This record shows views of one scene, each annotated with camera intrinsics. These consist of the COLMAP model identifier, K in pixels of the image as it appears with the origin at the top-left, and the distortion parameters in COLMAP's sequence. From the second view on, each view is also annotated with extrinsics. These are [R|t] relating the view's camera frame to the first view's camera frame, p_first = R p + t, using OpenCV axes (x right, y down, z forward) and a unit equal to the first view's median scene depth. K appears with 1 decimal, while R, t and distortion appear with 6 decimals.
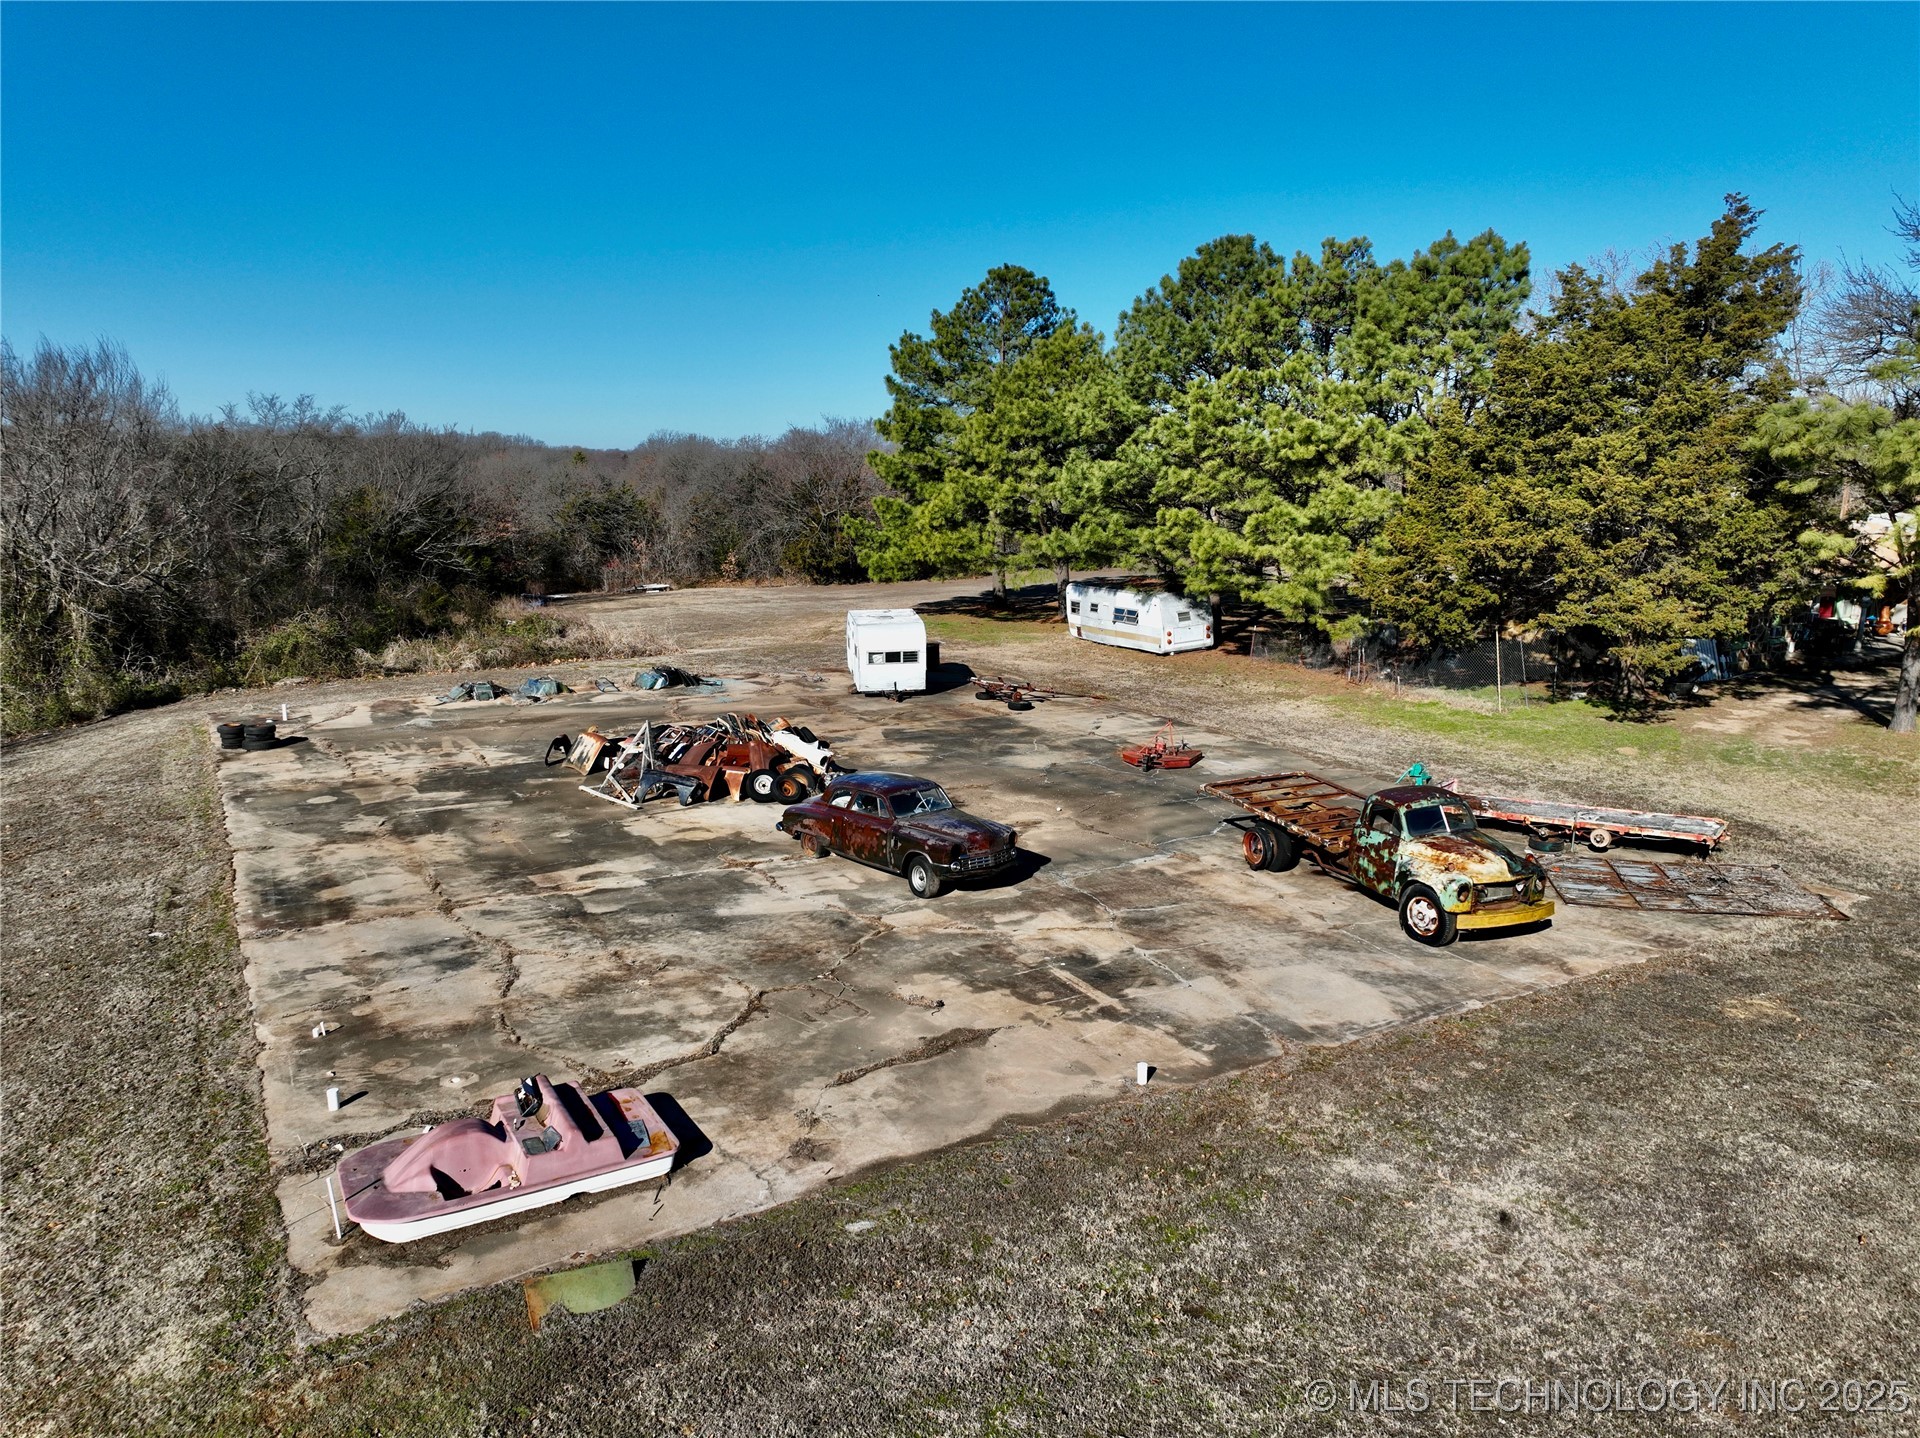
lens RADIAL K [[1352.8, 0, 954.9], [0, 1352.8, 724.8], [0, 0, 1]] dist [0.004921, 0.006681]
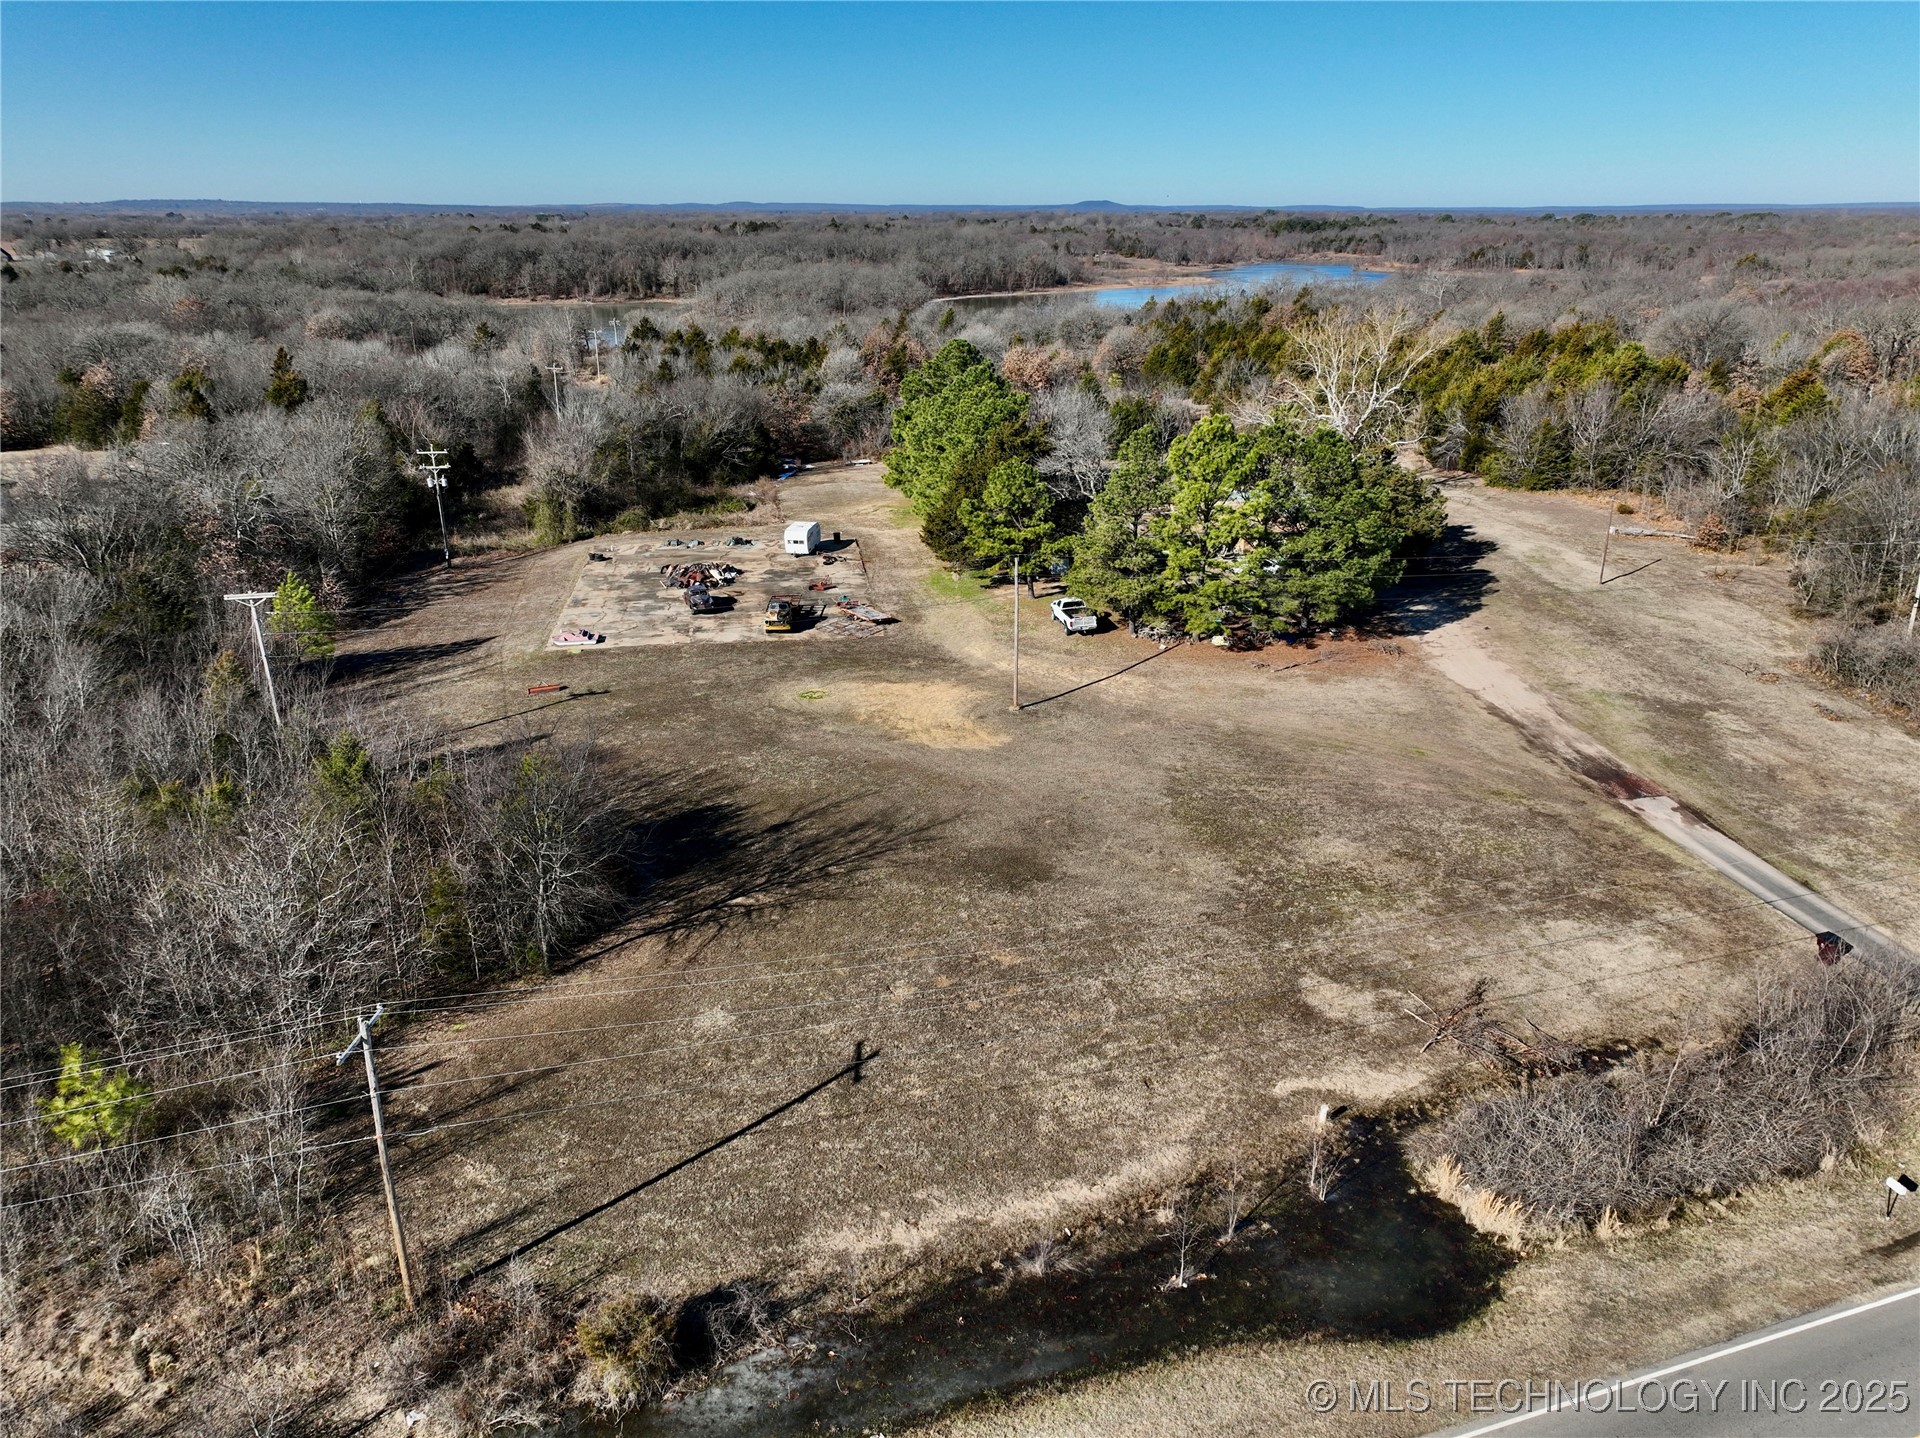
lens RADIAL K [[1346.0, 0, 960.0], [0, 1346.0, 719.0], [0, 0, 1]] dist [0.007820, -0.002736]
pose [[0.930071, 0.122628, -0.346309, 0.559362], [-0.062296, 0.981639, 0.180291, -0.092425], [0.362059, -0.146109, 0.920633, -0.670342]]
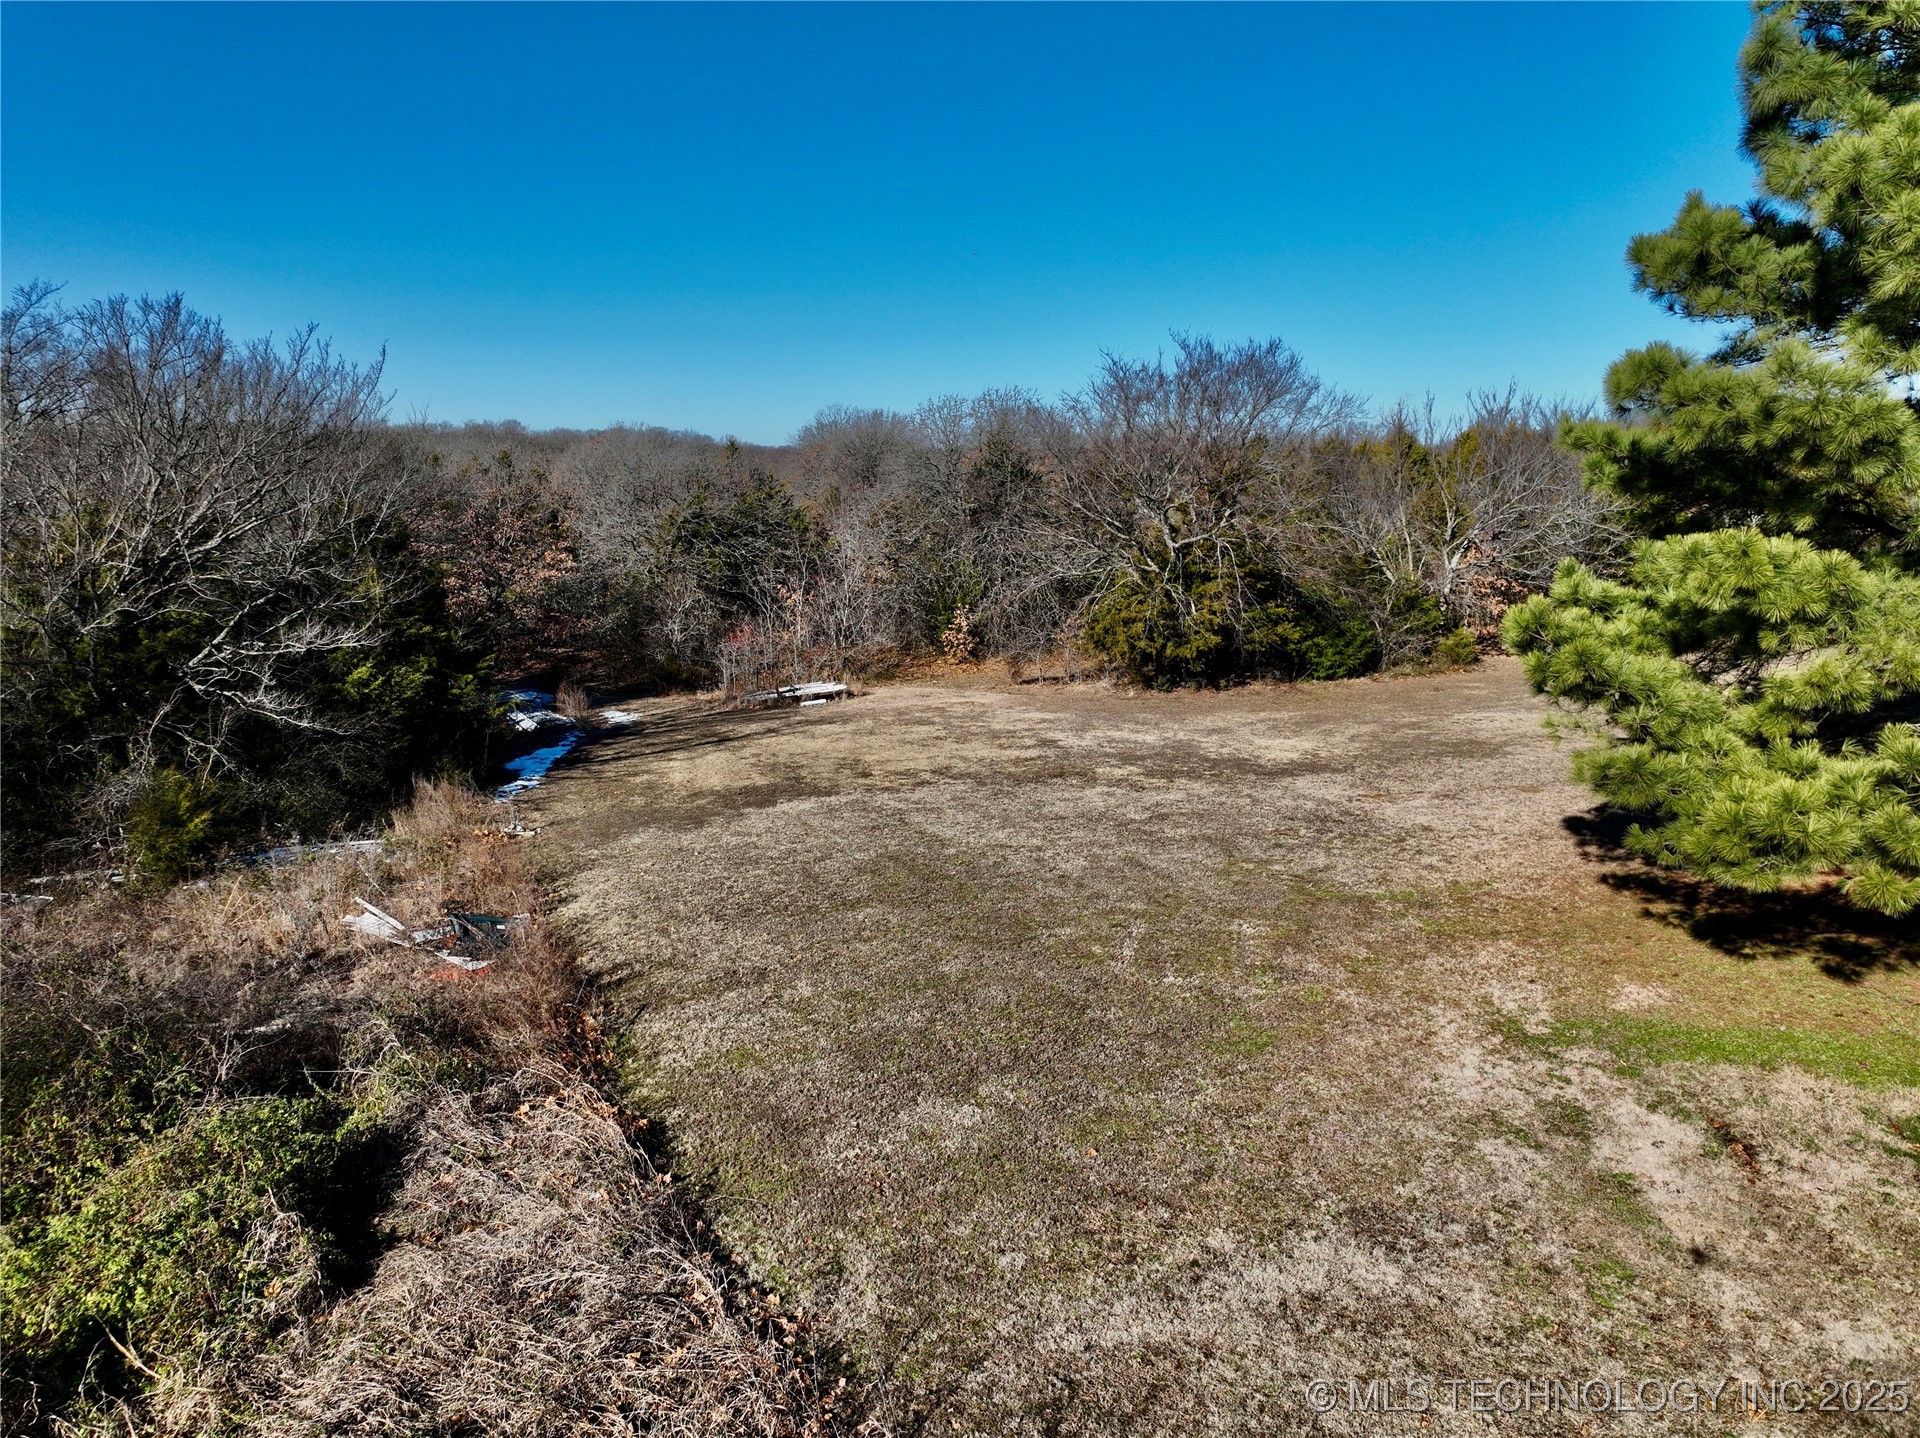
lens RADIAL K [[1349.1, 0, 960.0], [0, 1349.1, 719.0], [0, 0, 1]] dist [0.003174, 0.010042]
pose [[0.993180, 0.018239, -0.115155, -0.108428], [-0.018351, 0.999832, 0.000089, -0.088357], [0.115137, 0.002025, 0.993348, 0.494629]]
